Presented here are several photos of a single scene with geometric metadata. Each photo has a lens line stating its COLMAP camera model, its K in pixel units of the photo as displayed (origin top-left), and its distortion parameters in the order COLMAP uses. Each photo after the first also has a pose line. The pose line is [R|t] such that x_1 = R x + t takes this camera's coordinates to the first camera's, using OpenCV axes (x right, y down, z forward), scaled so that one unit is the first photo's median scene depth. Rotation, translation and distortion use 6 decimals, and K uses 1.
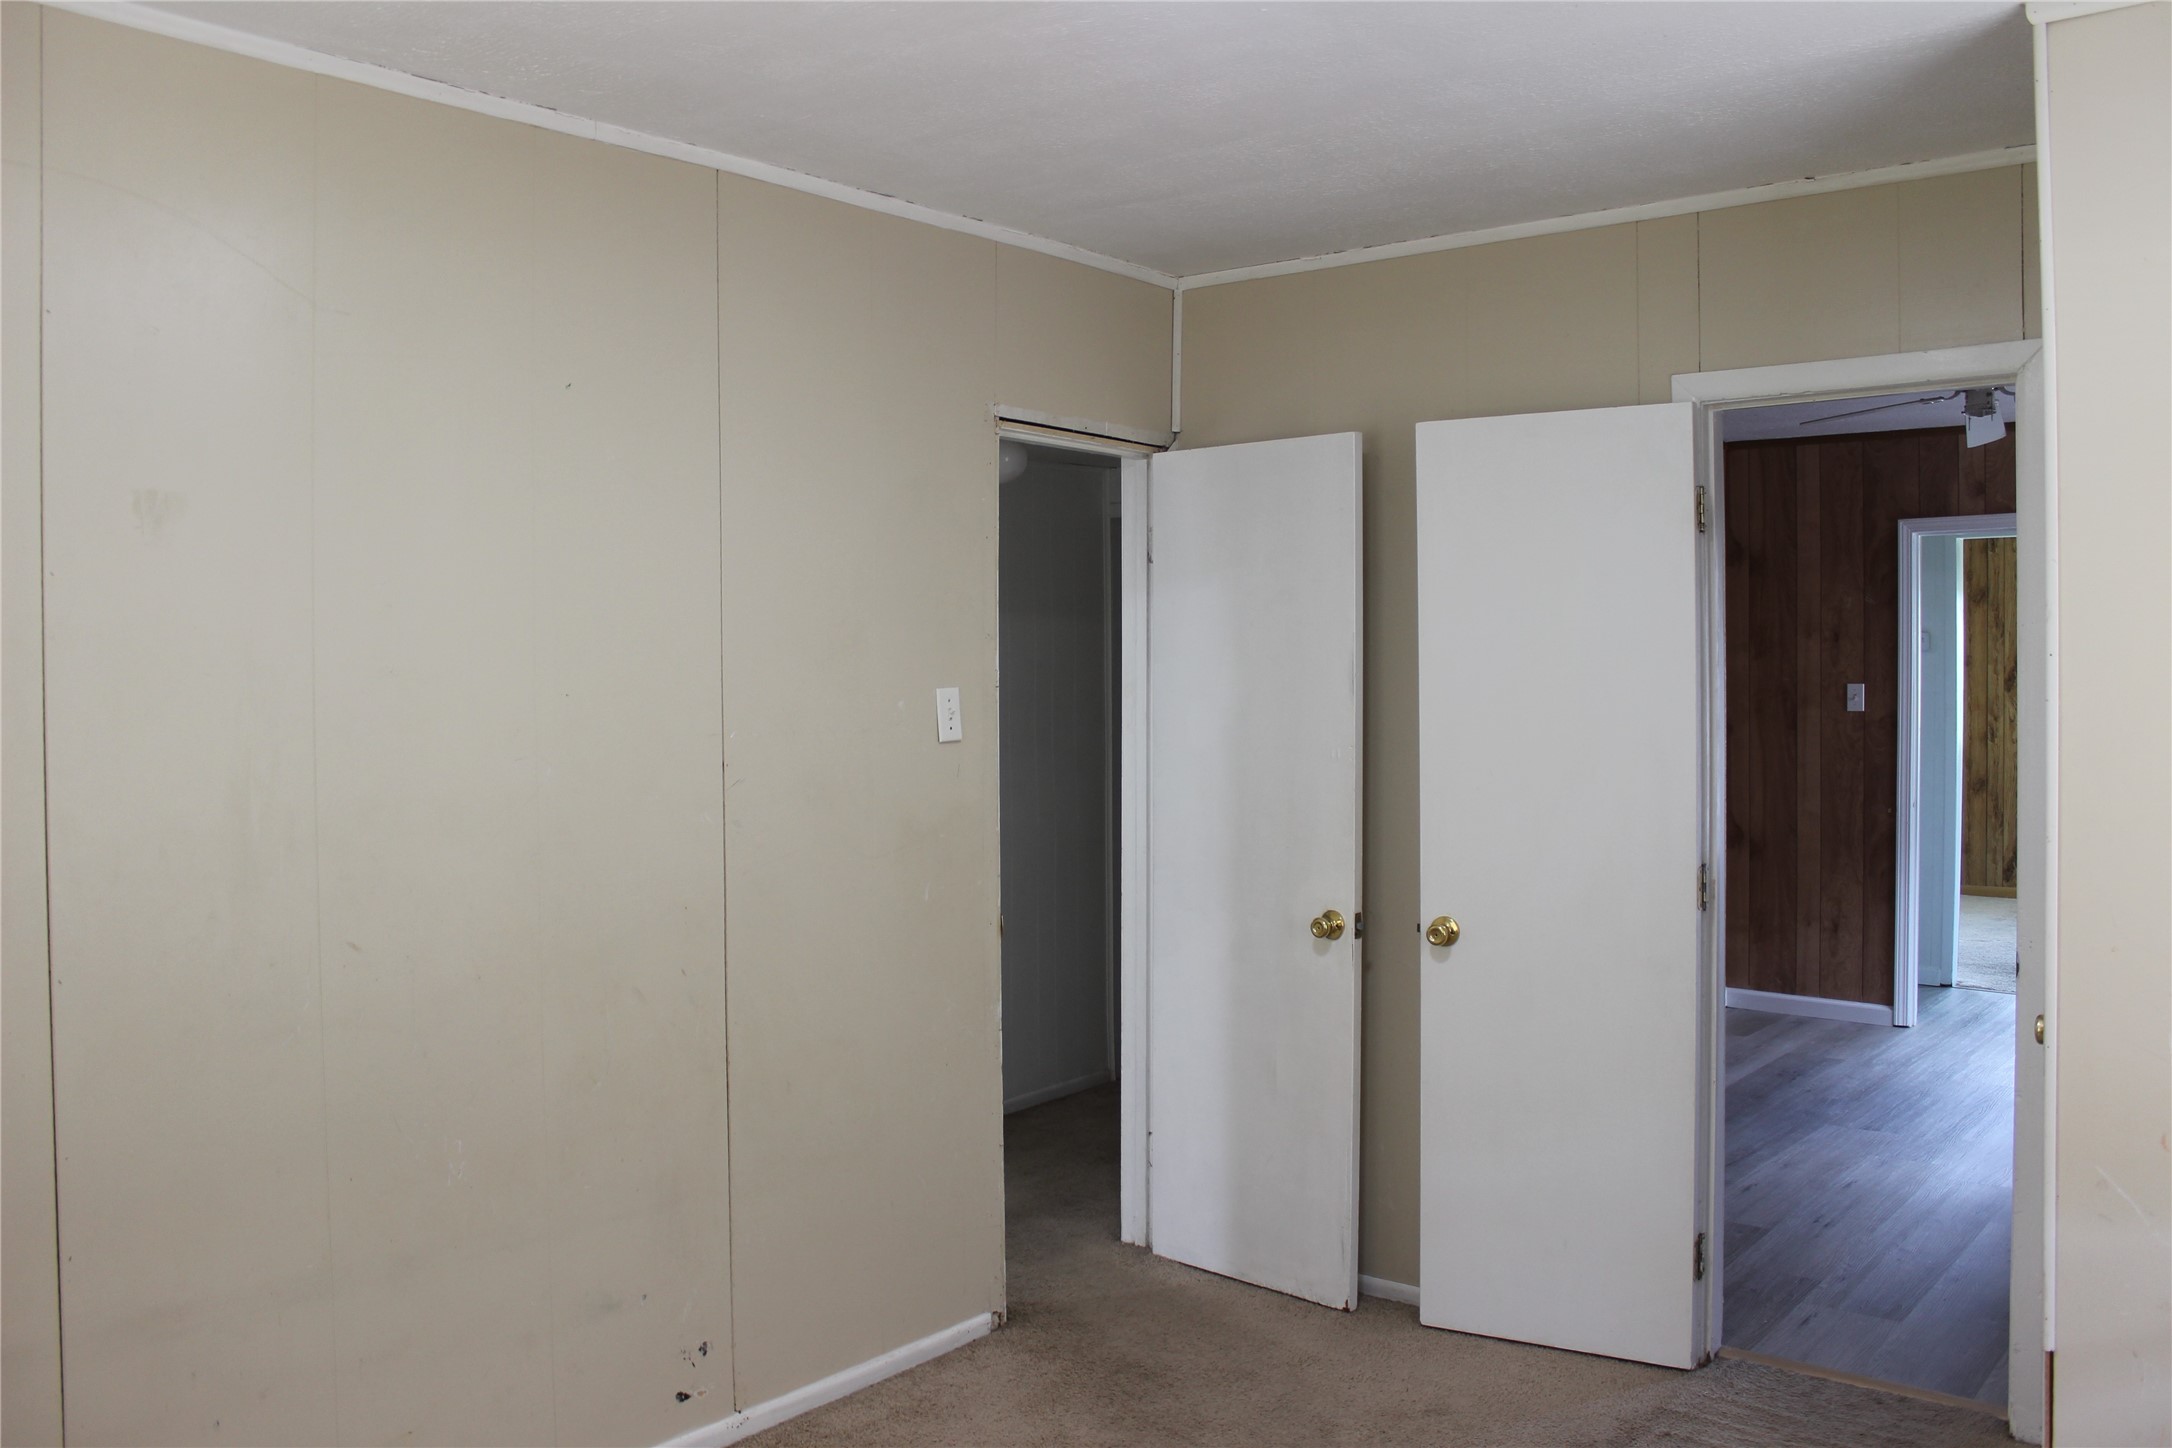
lens RADIAL K [[1771.7, 0, 1076.7], [0, 1771.7, 708.4], [0, 0, 1]] dist [-0.139000, 0.094264]
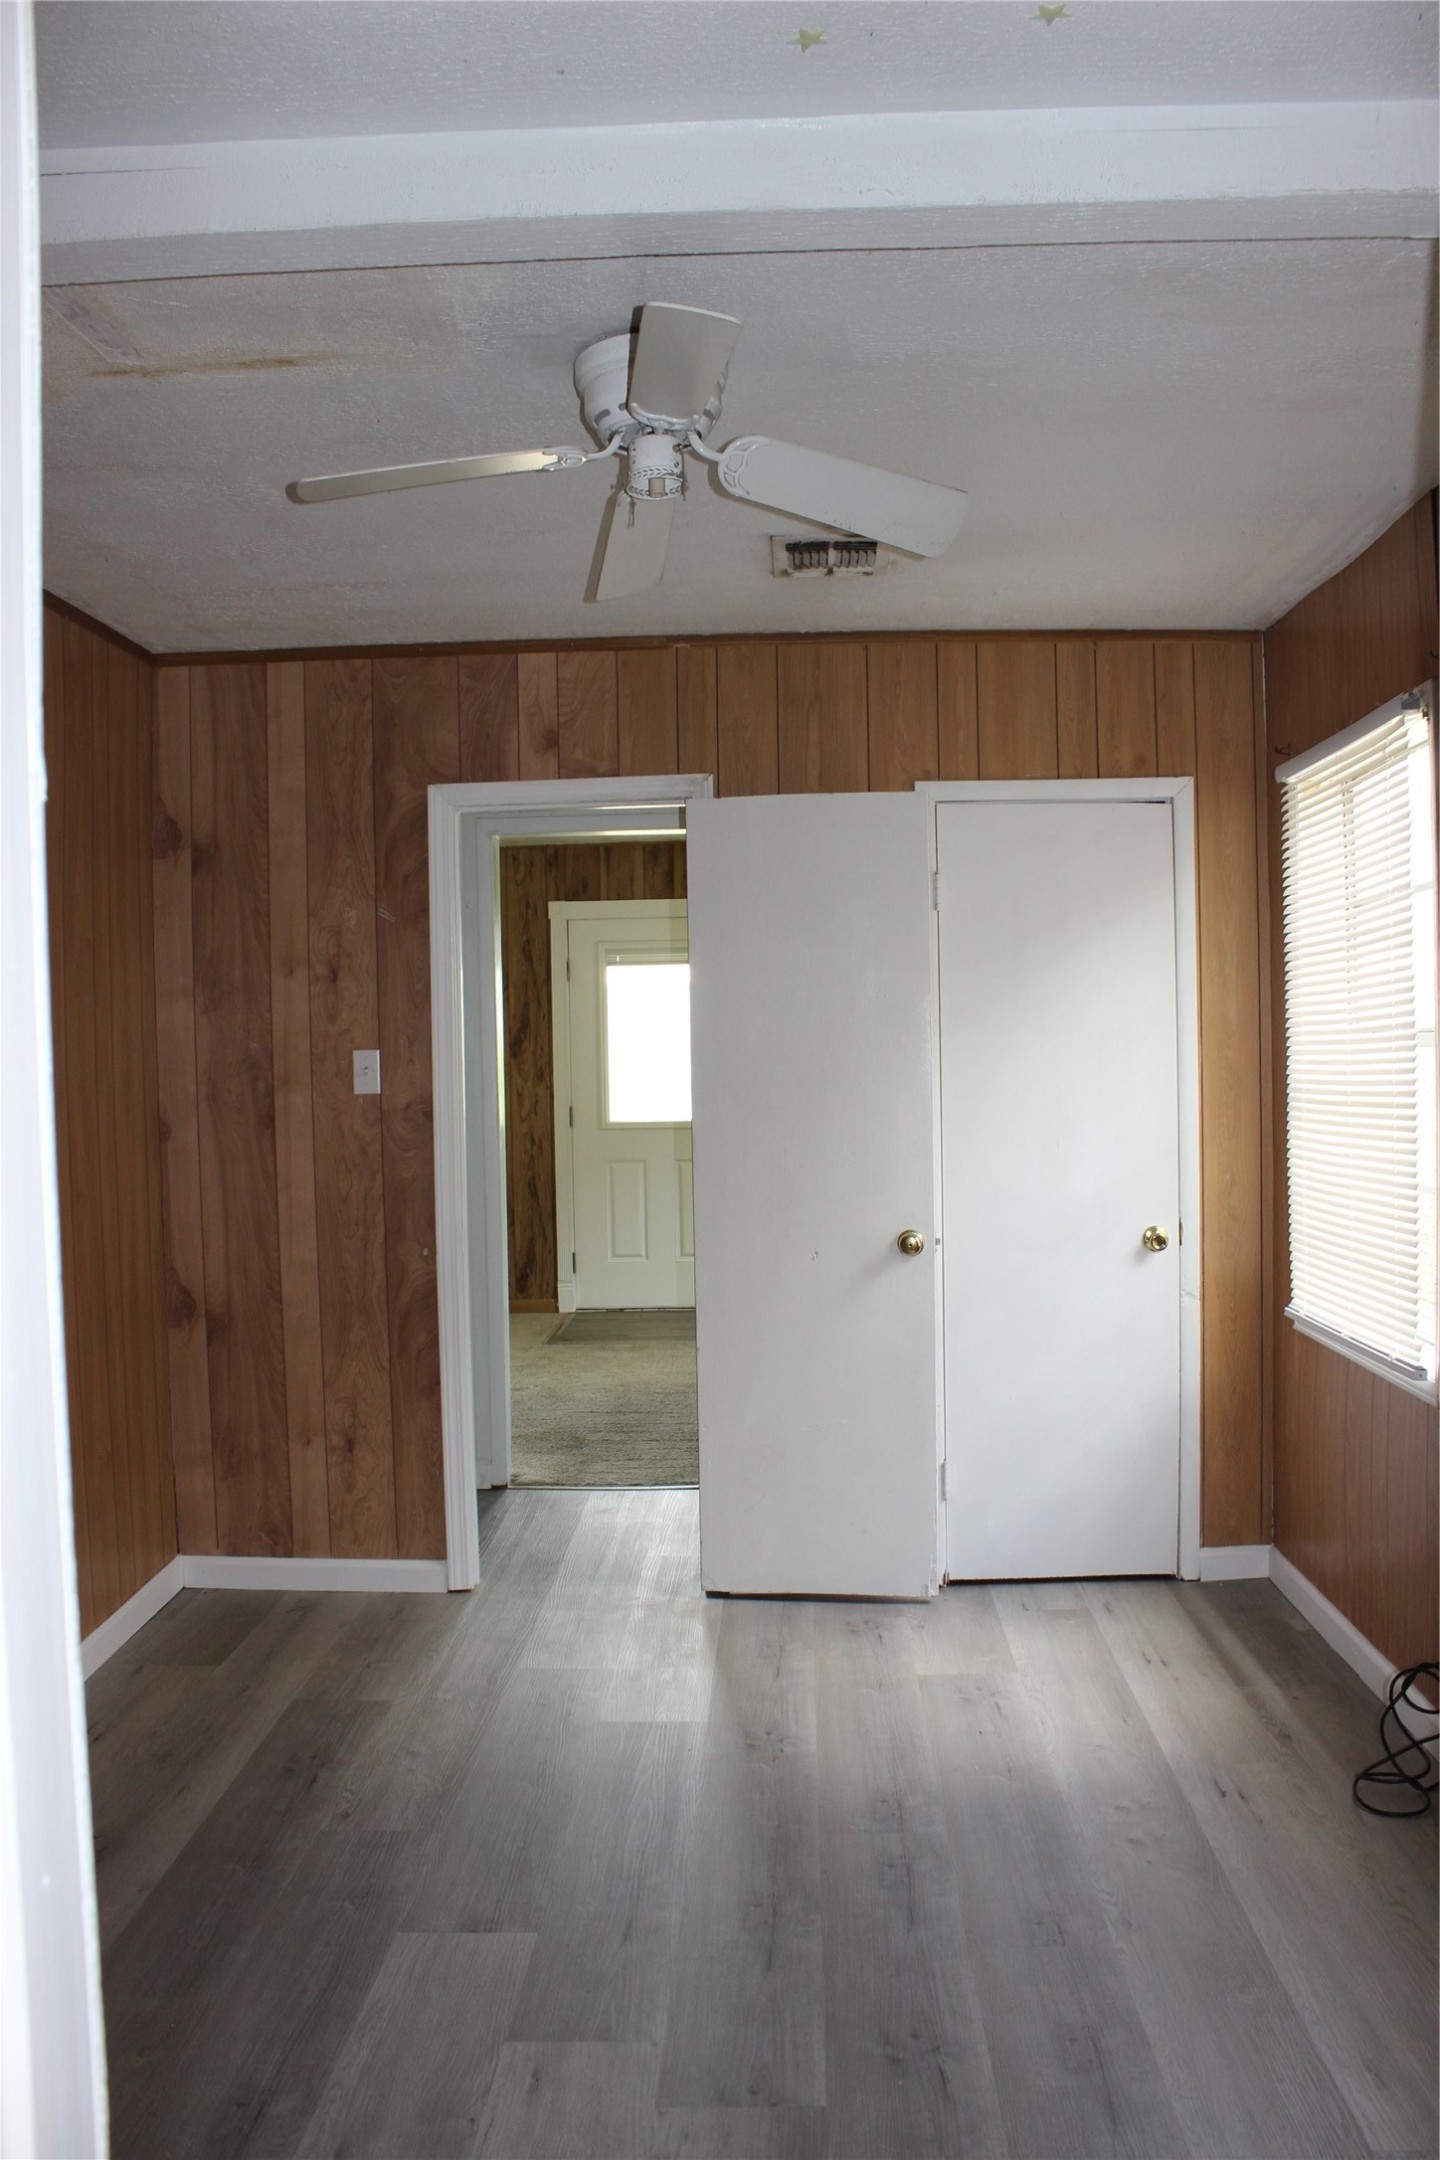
lens RADIAL K [[1761.9, 0, 721.7], [0, 1761.9, 1075.6], [0, 0, 1]] dist [-0.139000, 0.094264]
pose [[0.788476, -0.026229, 0.614506, 0.164550], [0.029240, 0.999559, 0.005146, -0.004594], [-0.614370, 0.013910, 0.788896, 0.424638]]
